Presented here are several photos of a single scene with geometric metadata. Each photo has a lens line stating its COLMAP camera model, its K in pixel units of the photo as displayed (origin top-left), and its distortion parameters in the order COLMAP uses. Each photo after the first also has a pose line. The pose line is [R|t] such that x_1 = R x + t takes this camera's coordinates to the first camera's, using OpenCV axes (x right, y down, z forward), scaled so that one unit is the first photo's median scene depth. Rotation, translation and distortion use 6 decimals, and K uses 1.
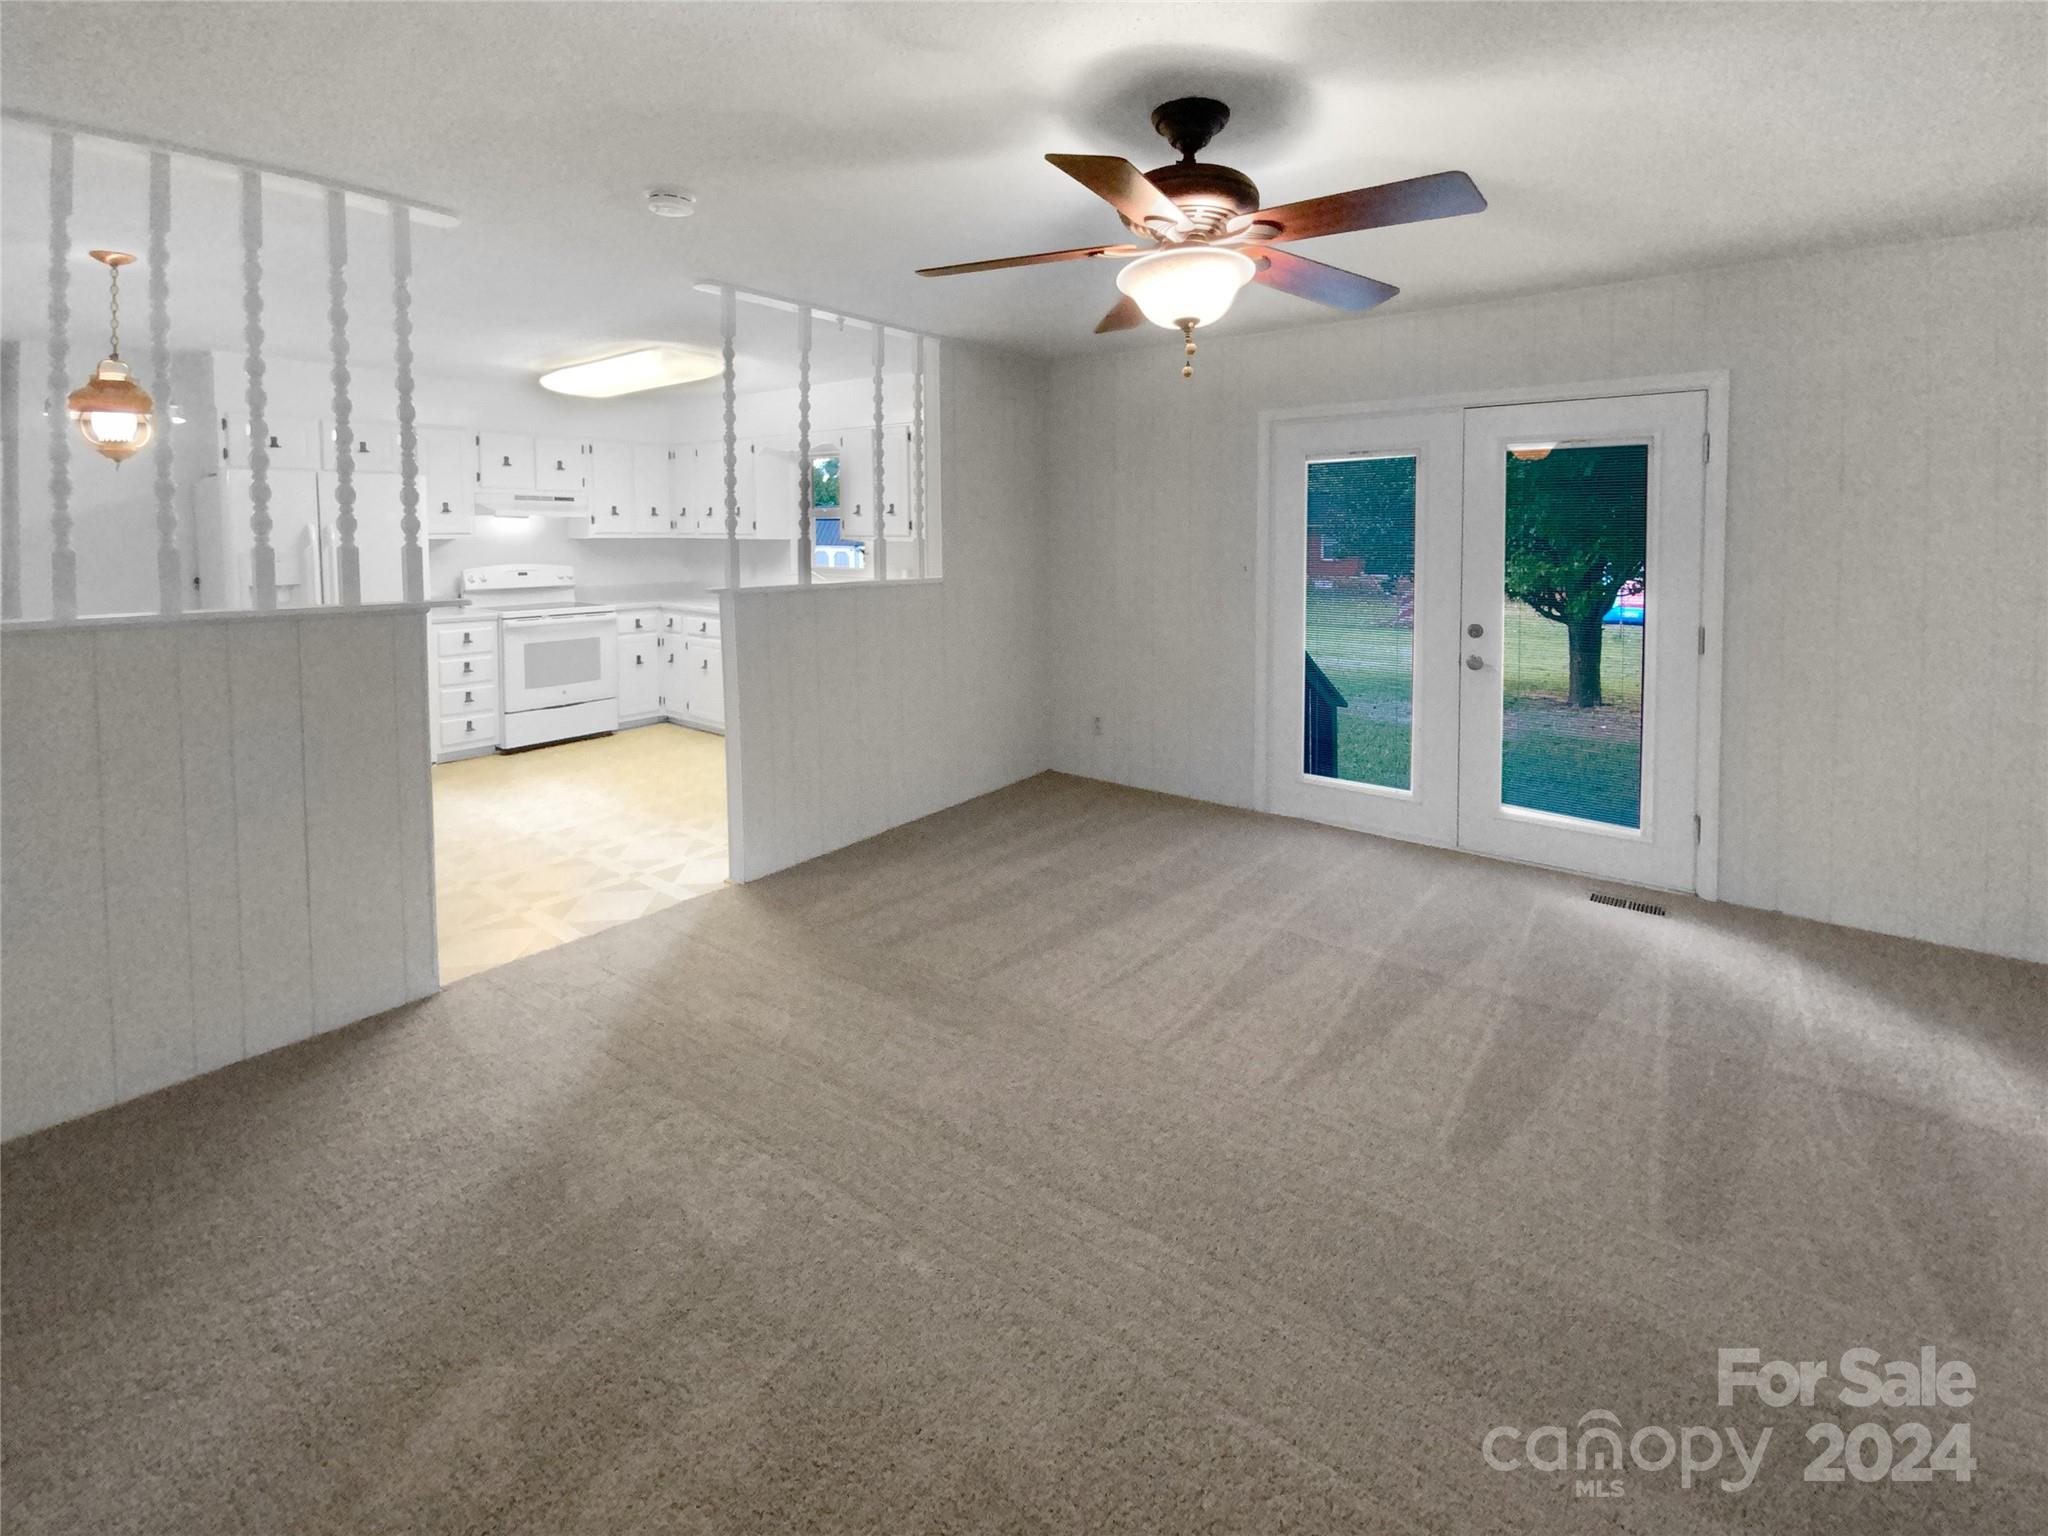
lens RADIAL K [[879.2, 0, 1023.6], [0, 879.2, 720.0], [0, 0, 1]] dist [-0.000548, -0.005596]
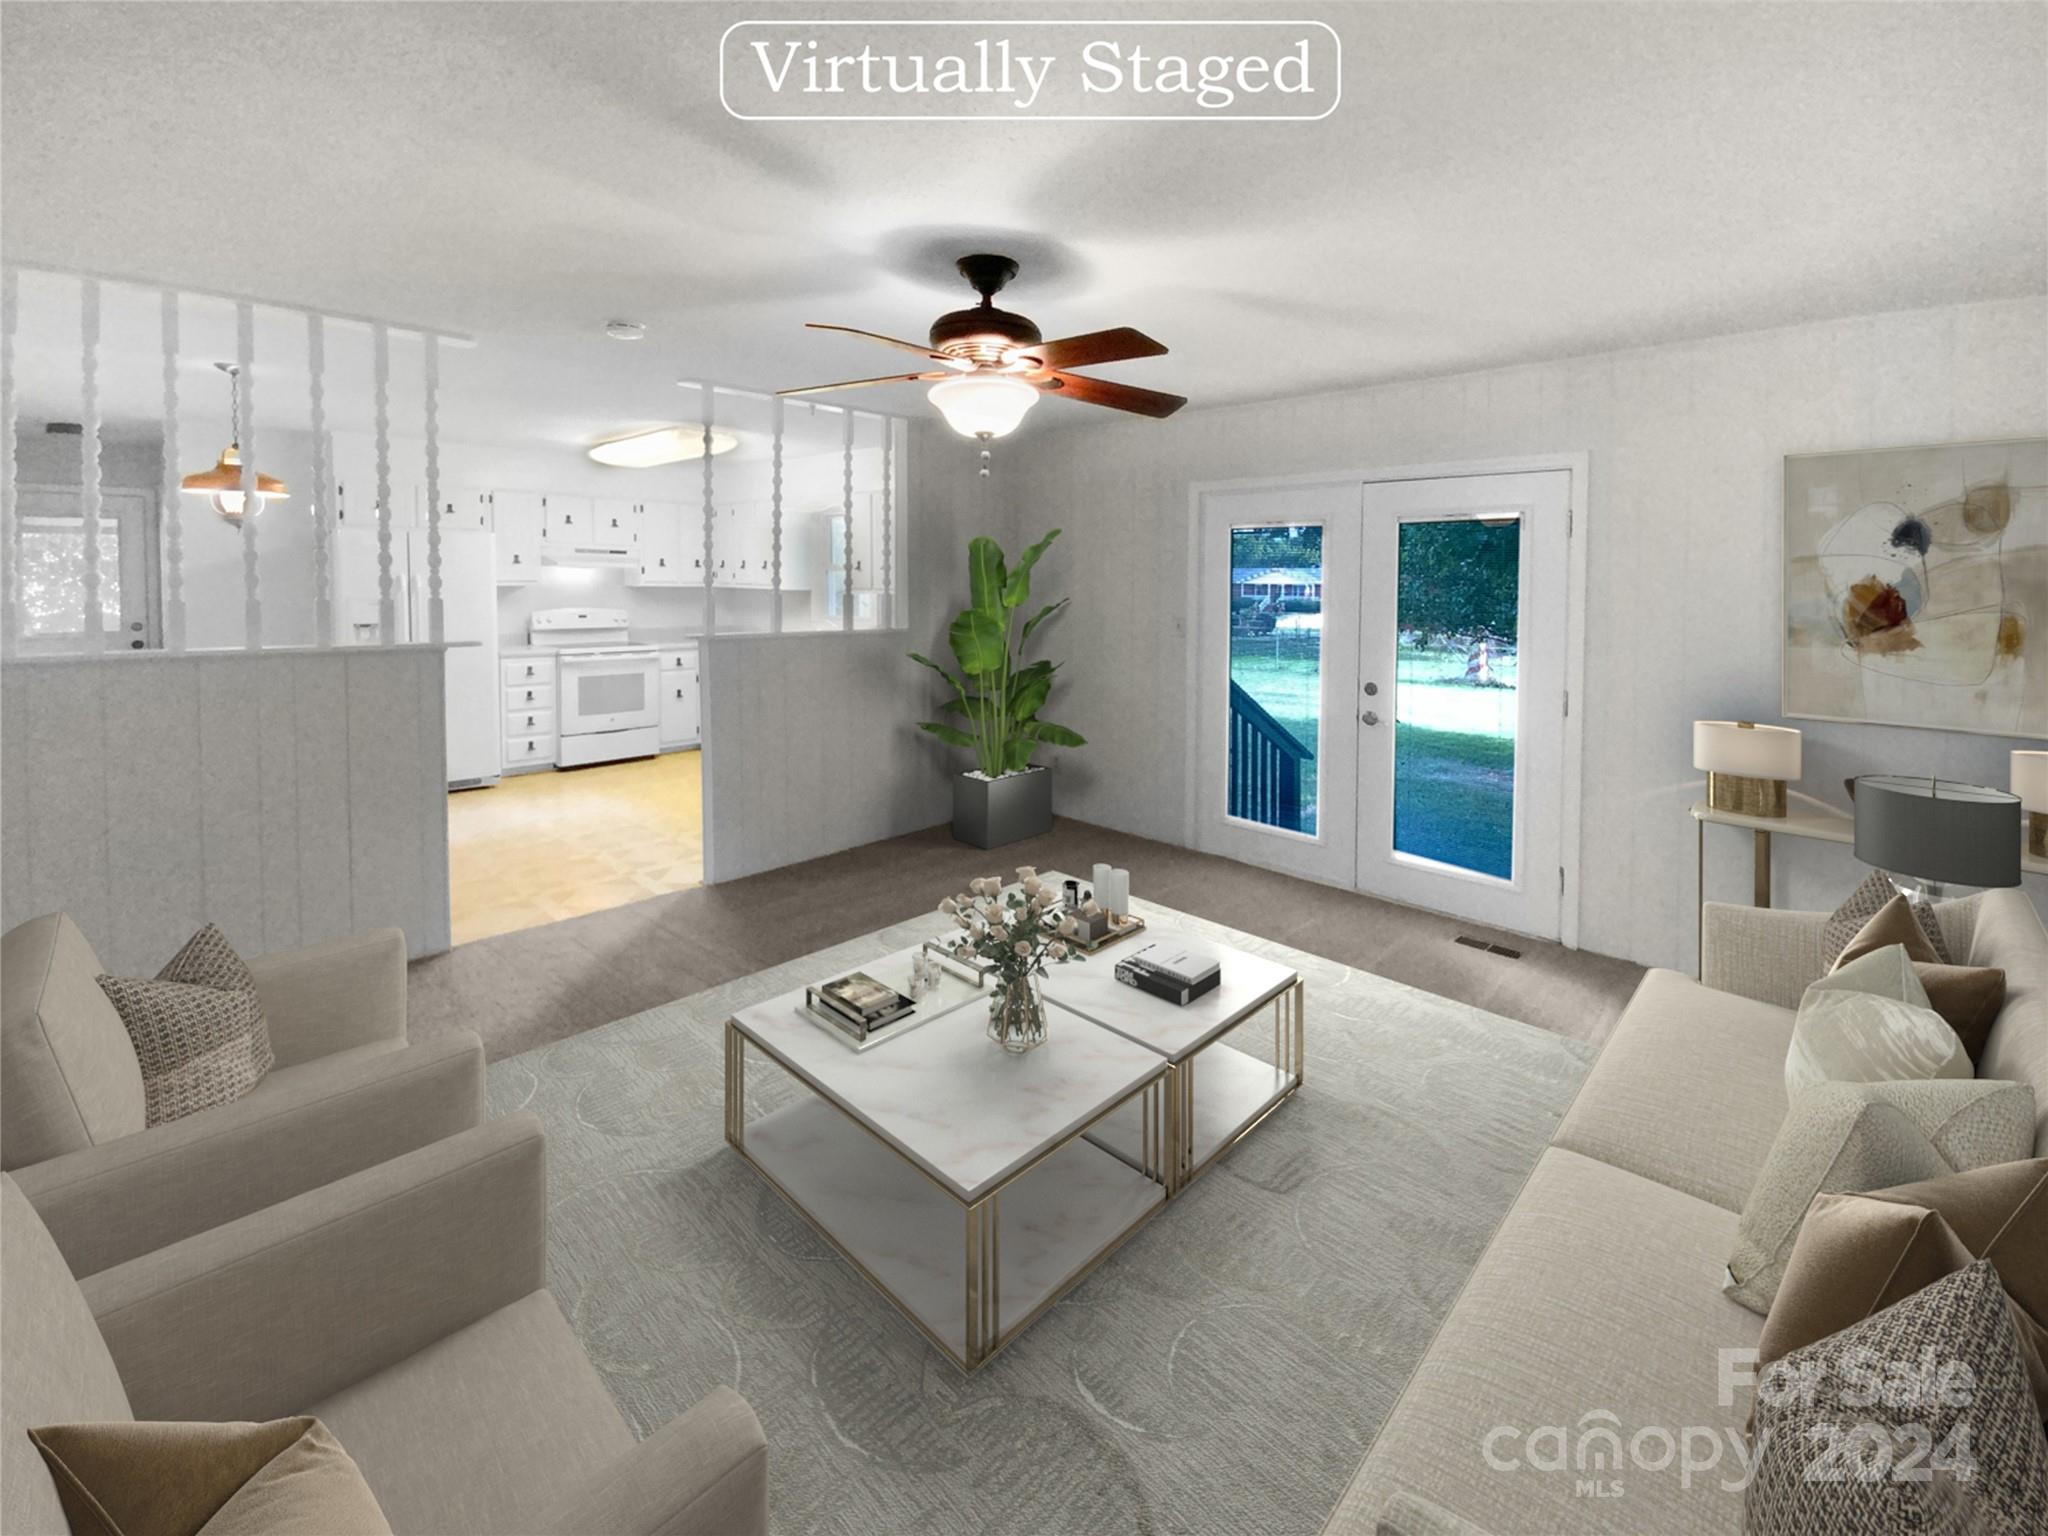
lens RADIAL K [[880.2, 0, 1024.0], [0, 880.2, 768.0], [0, 0, 1]] dist [-0.001204, -0.000356]
pose [[0.992606, 0.038520, -0.115104, 0.222241], [-0.038047, 0.999256, 0.006304, 0.005285], [0.115262, -0.001878, 0.993333, -0.125684]]
